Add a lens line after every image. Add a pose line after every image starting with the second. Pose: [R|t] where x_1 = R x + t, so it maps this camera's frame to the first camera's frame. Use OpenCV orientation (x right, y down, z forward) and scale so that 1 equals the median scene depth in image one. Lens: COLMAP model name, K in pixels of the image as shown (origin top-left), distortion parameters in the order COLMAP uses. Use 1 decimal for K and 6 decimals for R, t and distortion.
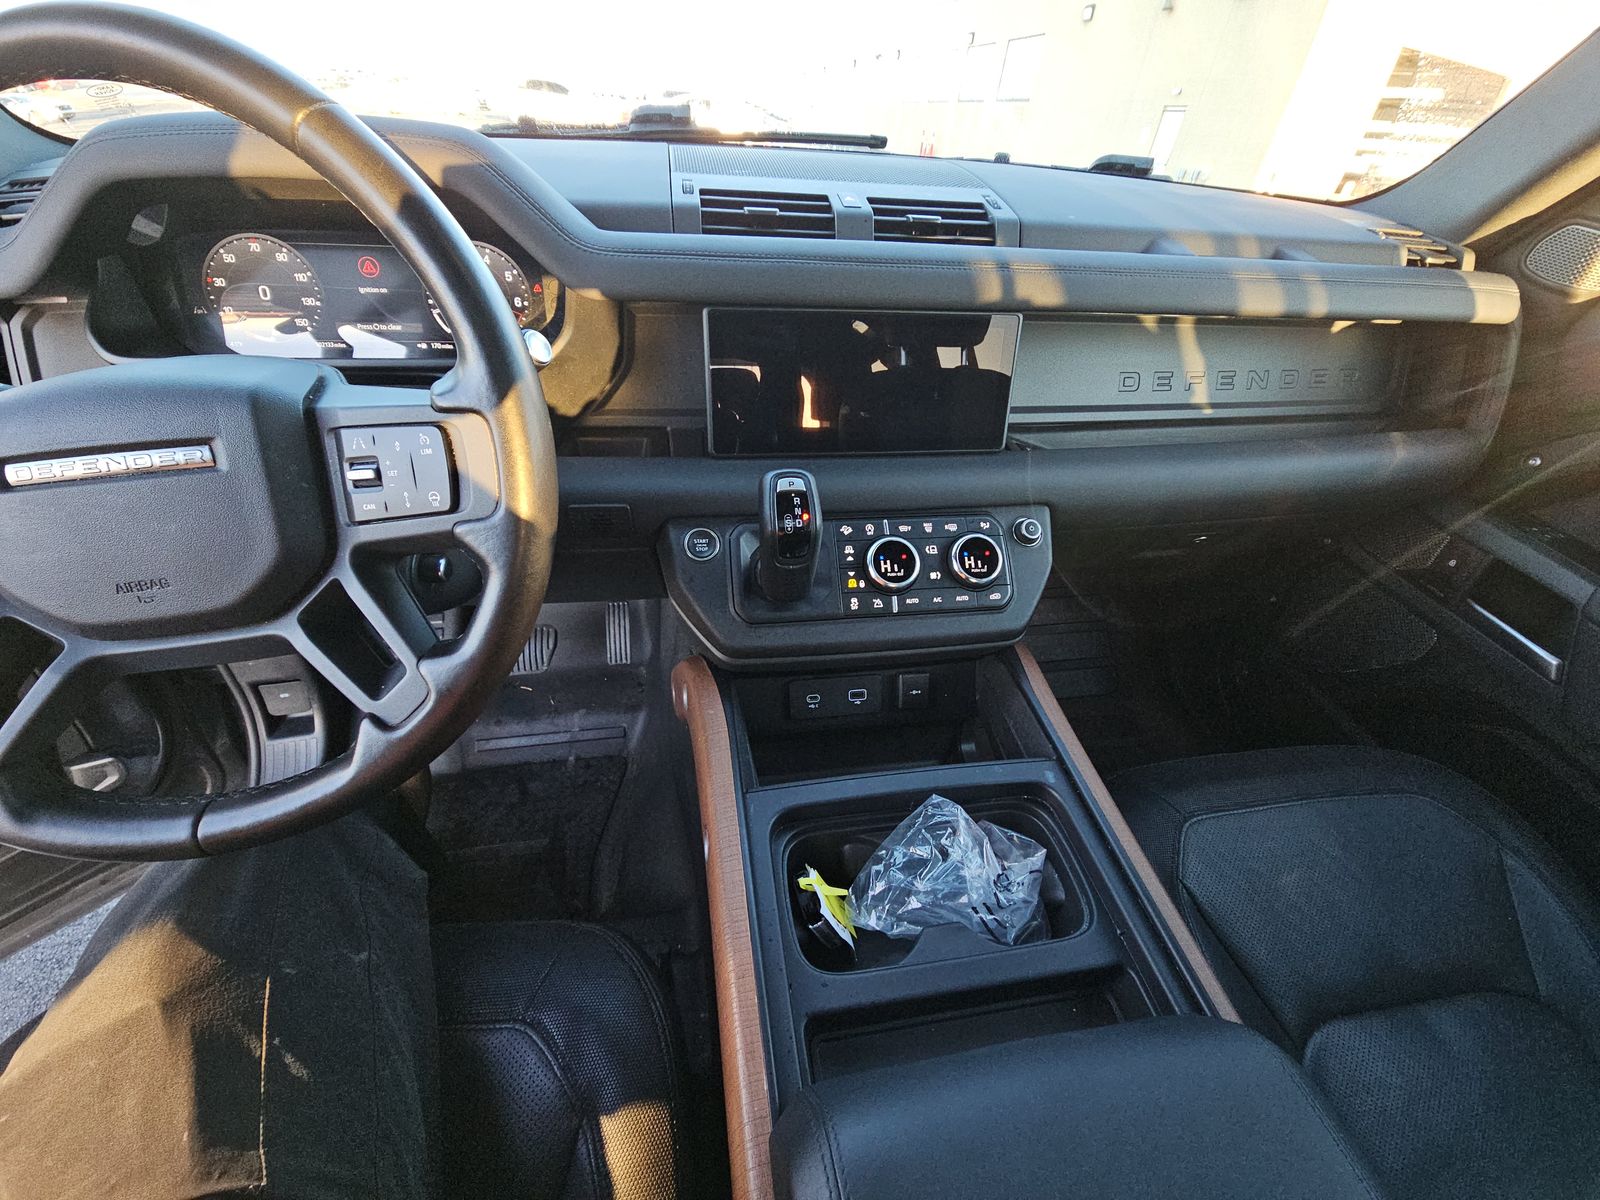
lens RADIAL K [[644.8, 0, 795.5], [0, 644.8, 597.4], [0, 0, 1]] dist [0.000001, -0.000524]
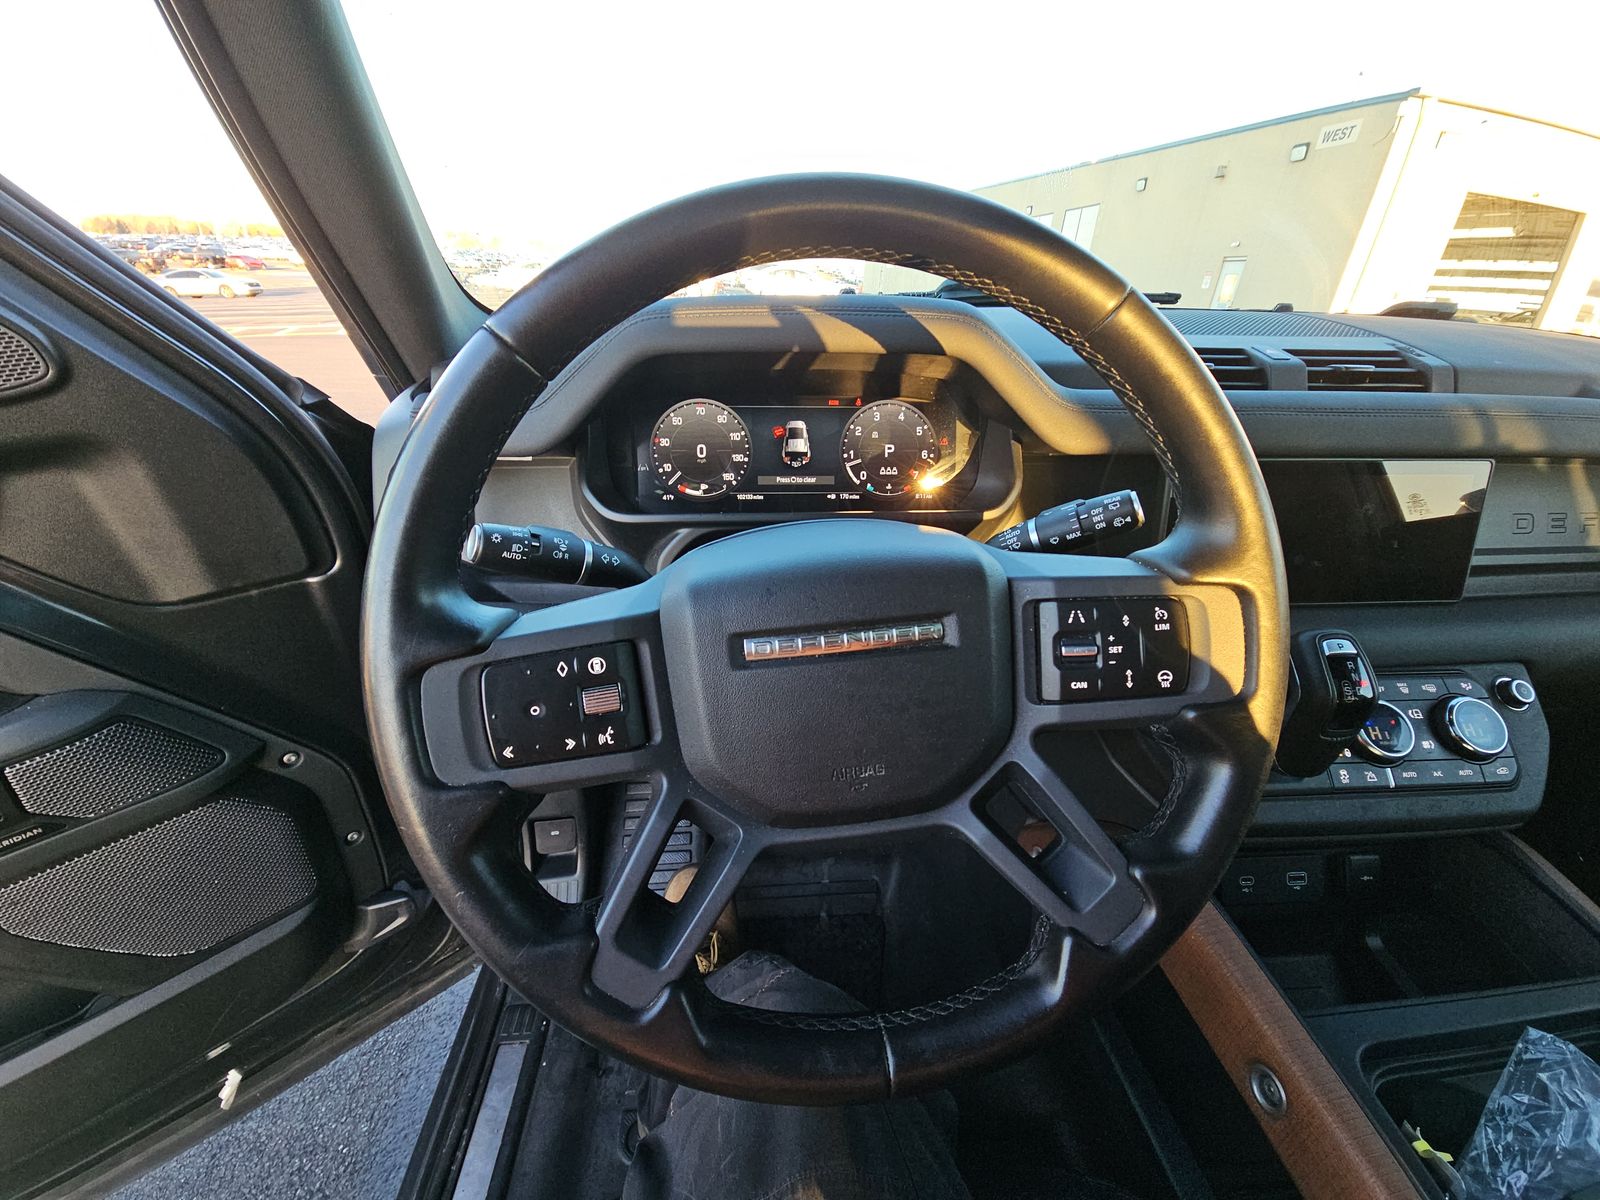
lens RADIAL K [[644.8, 0, 799.2], [0, 644.8, 603.4], [0, 0, 1]] dist [0.000001, -0.000524]
pose [[0.994808, 0.009038, -0.101367, -0.529430], [-0.026765, 0.984220, -0.174912, -0.045434], [0.098187, 0.176717, 0.979352, 0.028855]]
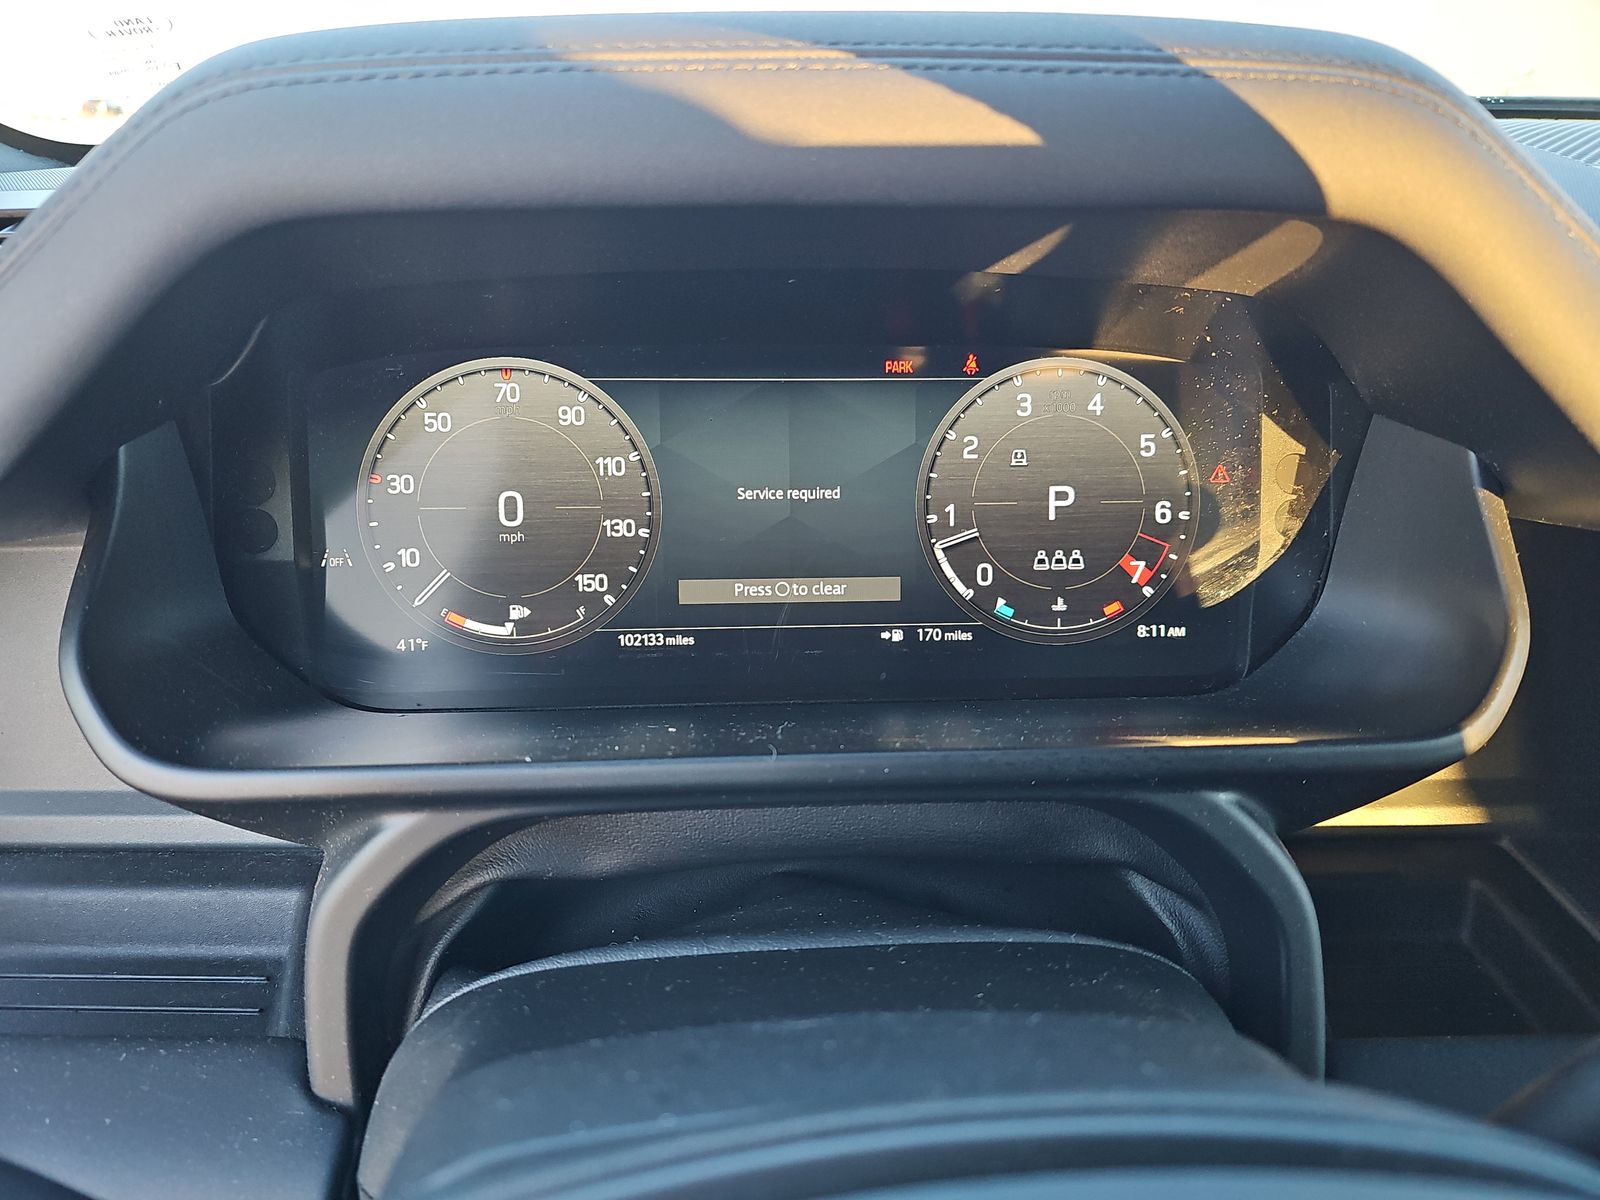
lens RADIAL K [[1059.2, 0, 802.3], [0, 1059.2, 591.0], [0, 0, 1]] dist [0.018094, -0.003703]
pose [[0.993227, 0.005311, -0.116073, -0.565639], [-0.029480, 0.977788, -0.207514, -0.295120], [0.112392, 0.209530, 0.971321, 0.433355]]
